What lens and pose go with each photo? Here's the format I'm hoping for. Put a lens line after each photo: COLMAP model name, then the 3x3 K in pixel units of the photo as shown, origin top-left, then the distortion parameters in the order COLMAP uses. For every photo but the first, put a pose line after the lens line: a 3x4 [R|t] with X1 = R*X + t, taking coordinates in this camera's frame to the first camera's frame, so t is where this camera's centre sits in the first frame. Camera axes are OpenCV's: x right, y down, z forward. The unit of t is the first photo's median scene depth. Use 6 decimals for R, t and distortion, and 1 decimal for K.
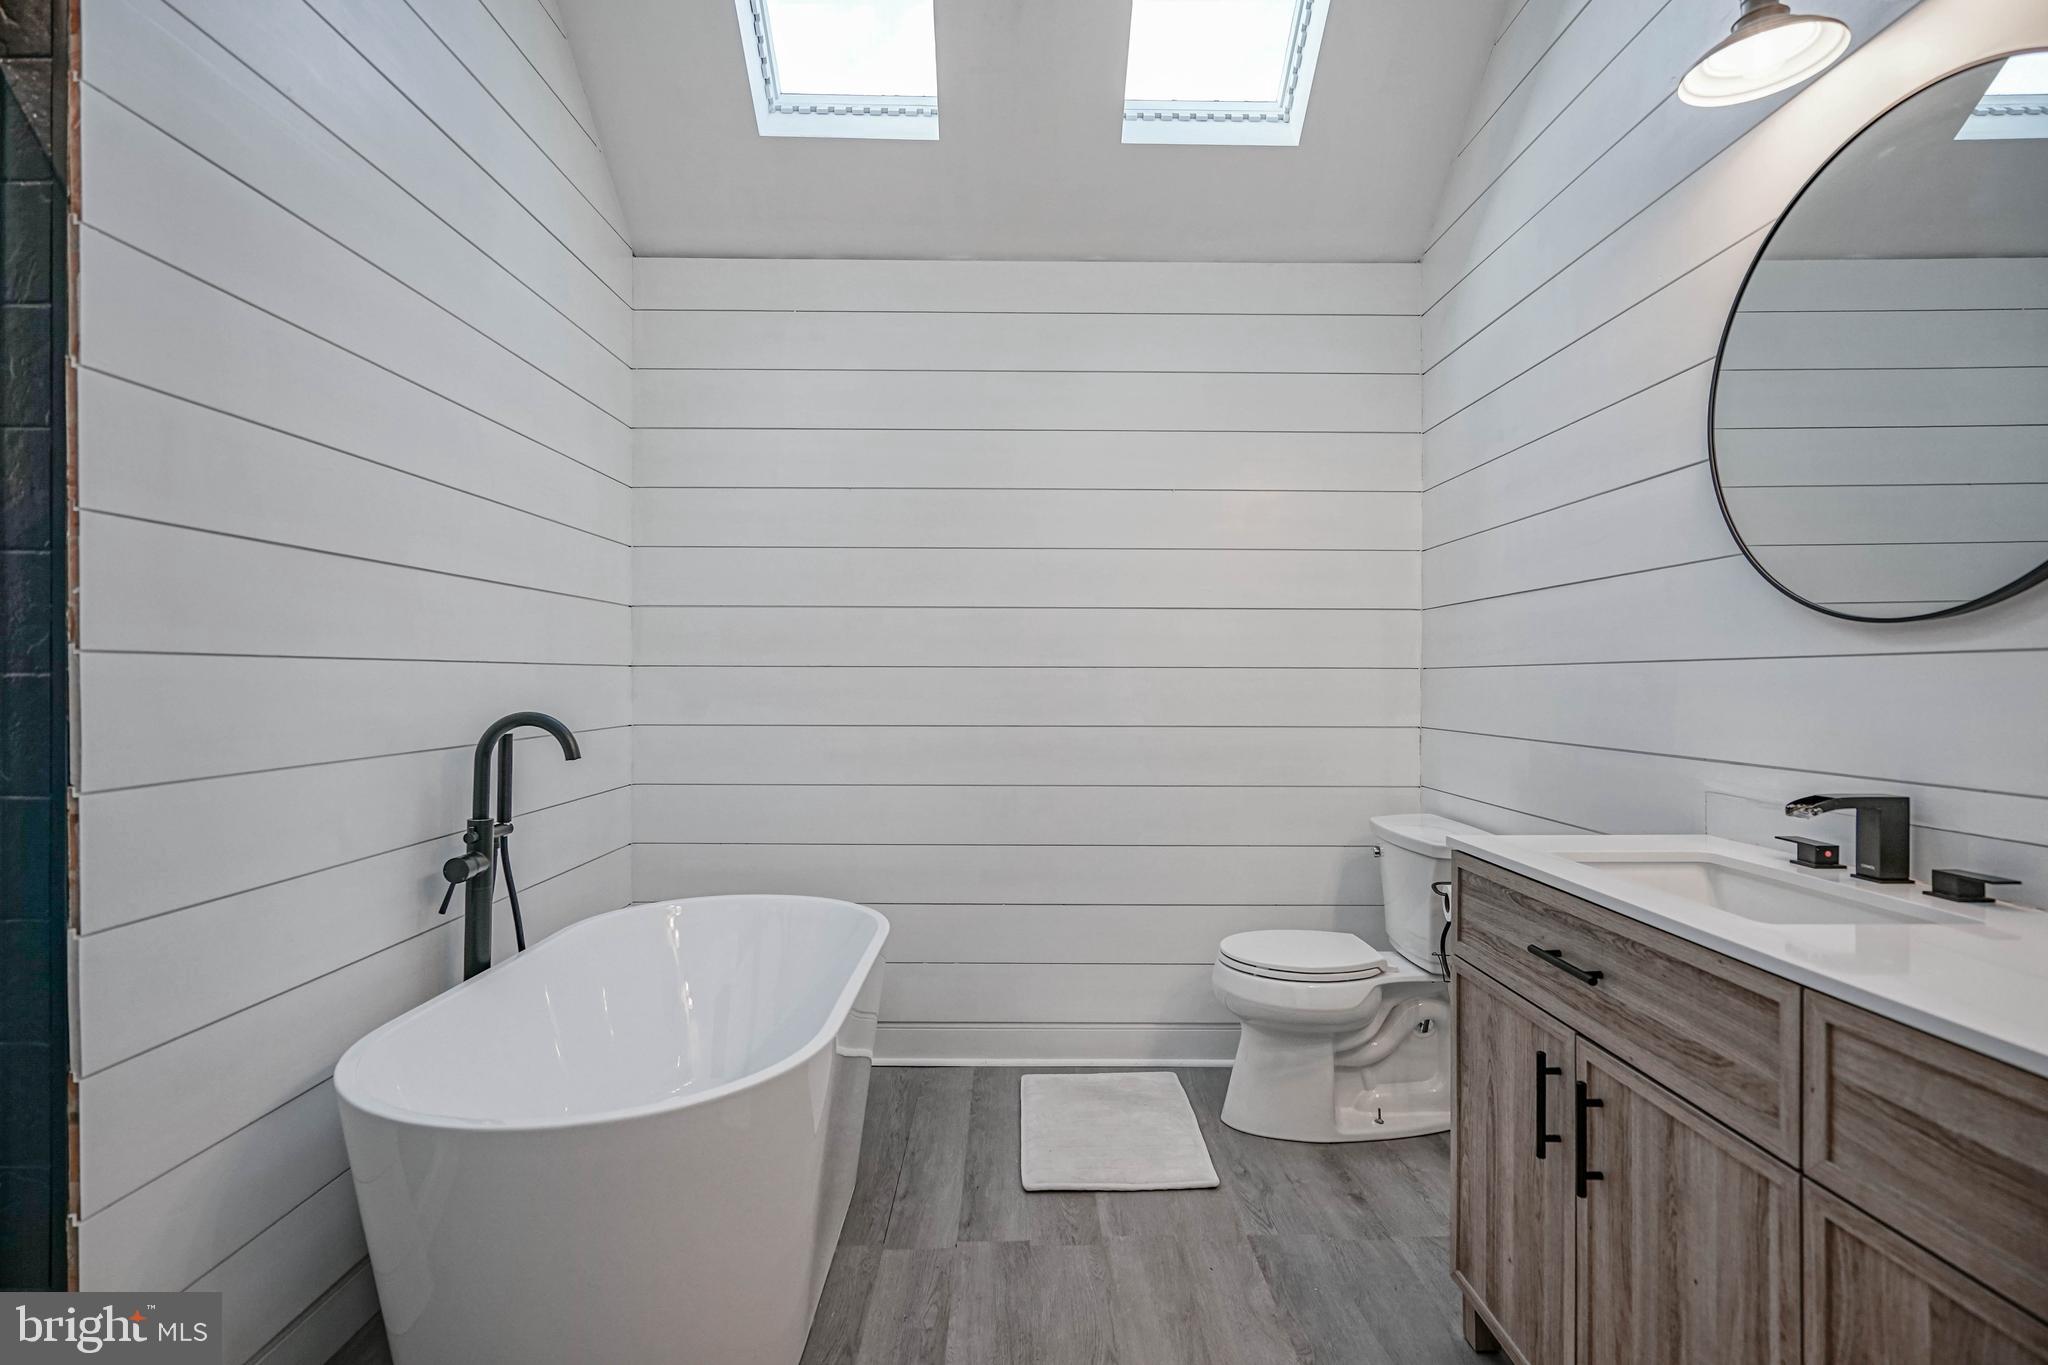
lens RADIAL K [[957.3, 0, 1011.7], [0, 957.3, 679.5], [0, 0, 1]] dist [-0.005323, 0.002823]
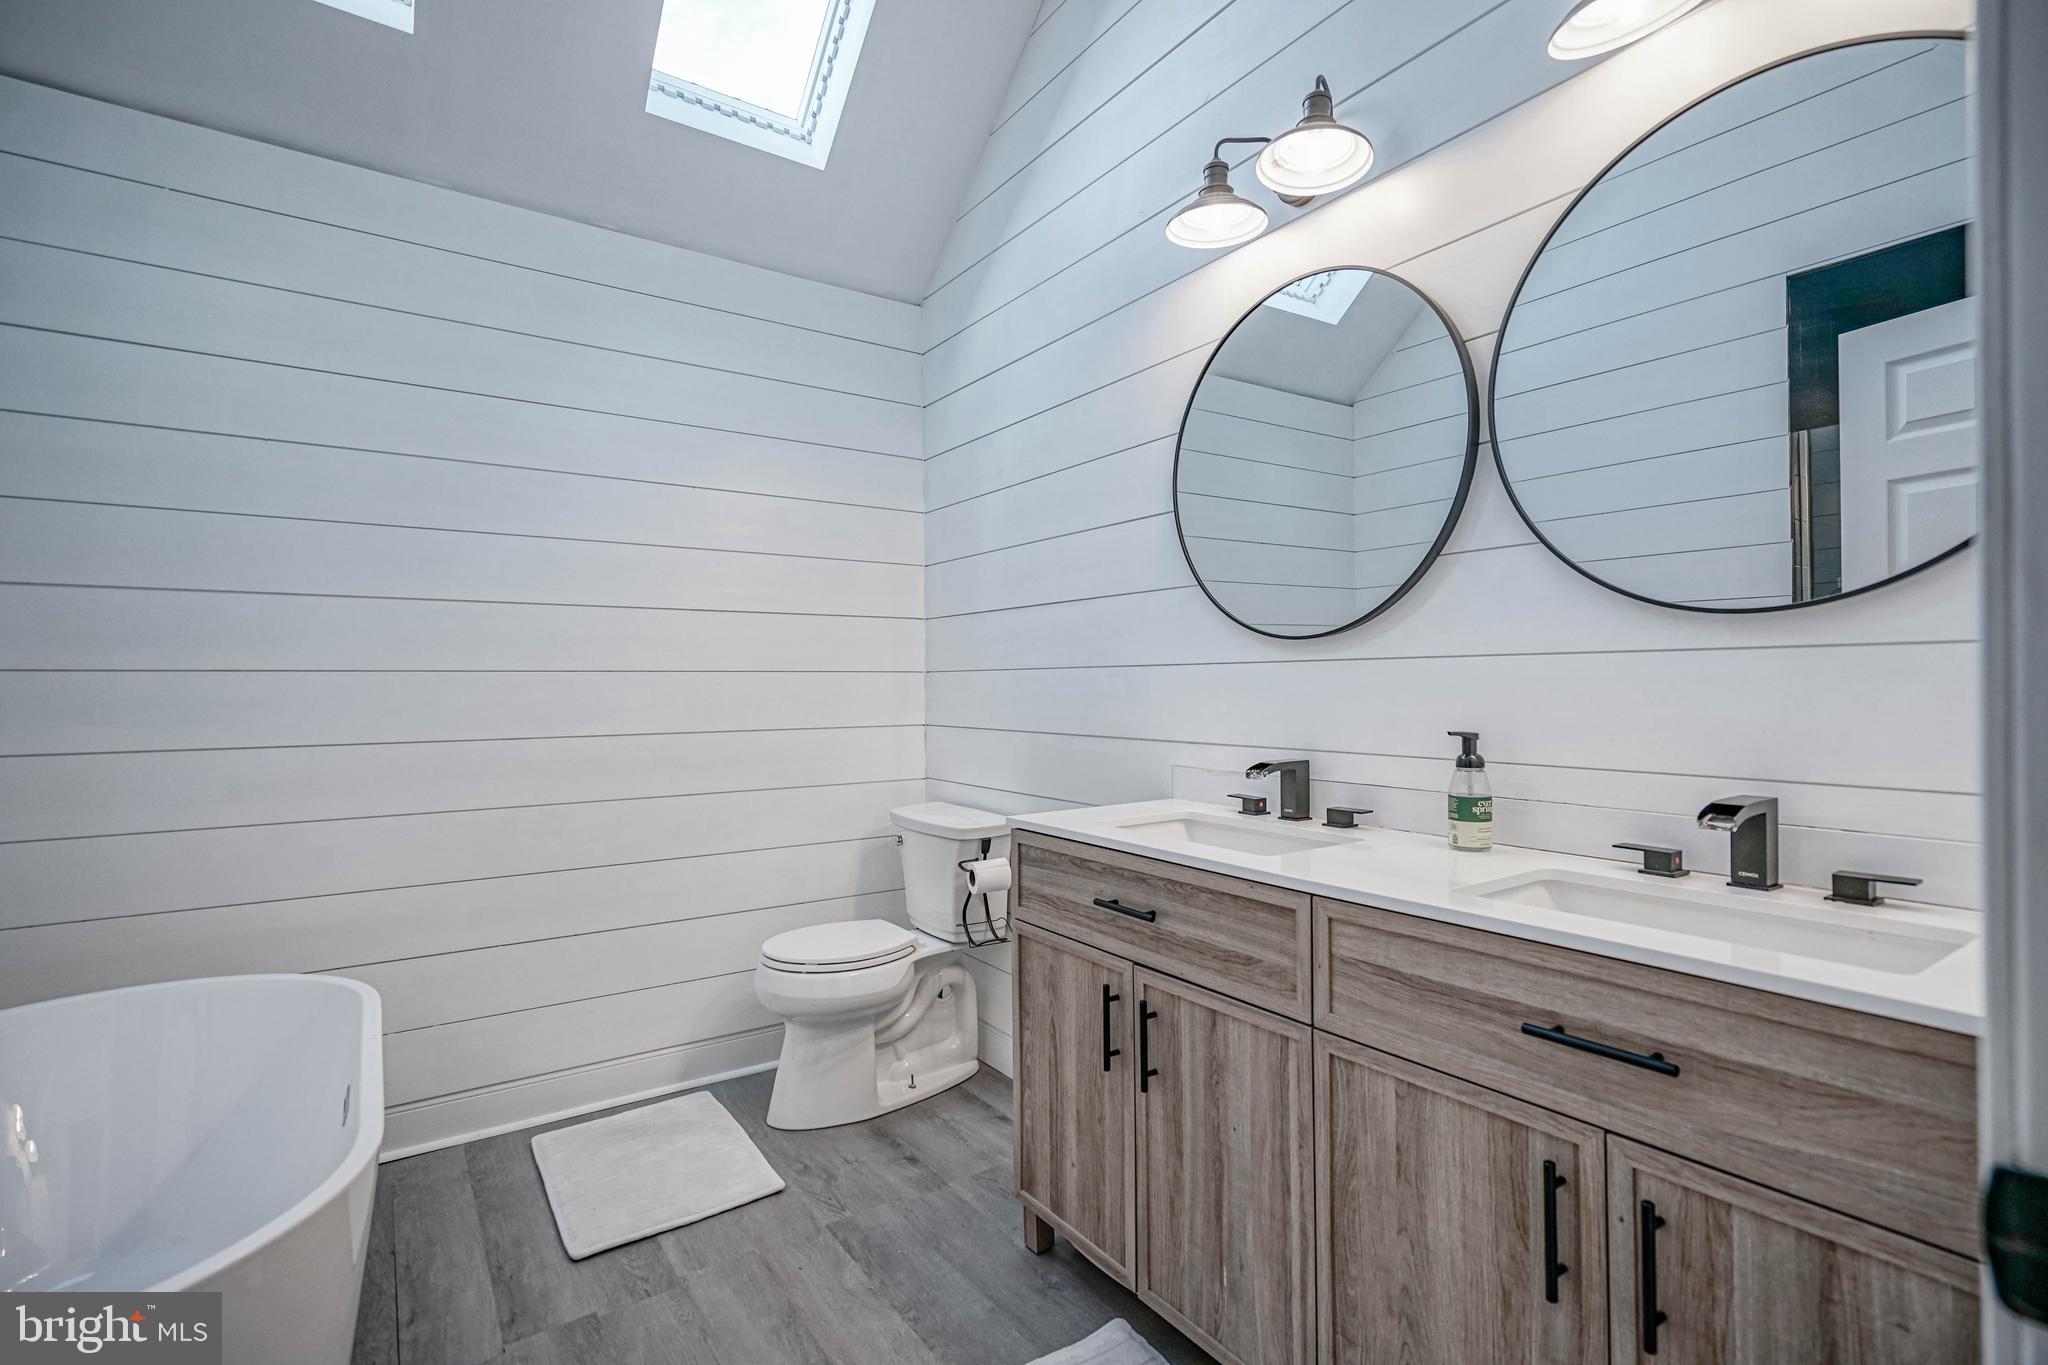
lens RADIAL K [[957.3, 0, 1012.5], [0, 957.3, 678.3], [0, 0, 1]] dist [-0.005323, 0.002823]
pose [[0.822129, -0.005360, 0.569276, -0.200935], [0.008118, 0.999964, -0.002309, -0.001095], [-0.569243, 0.006519, 0.822143, 0.046734]]
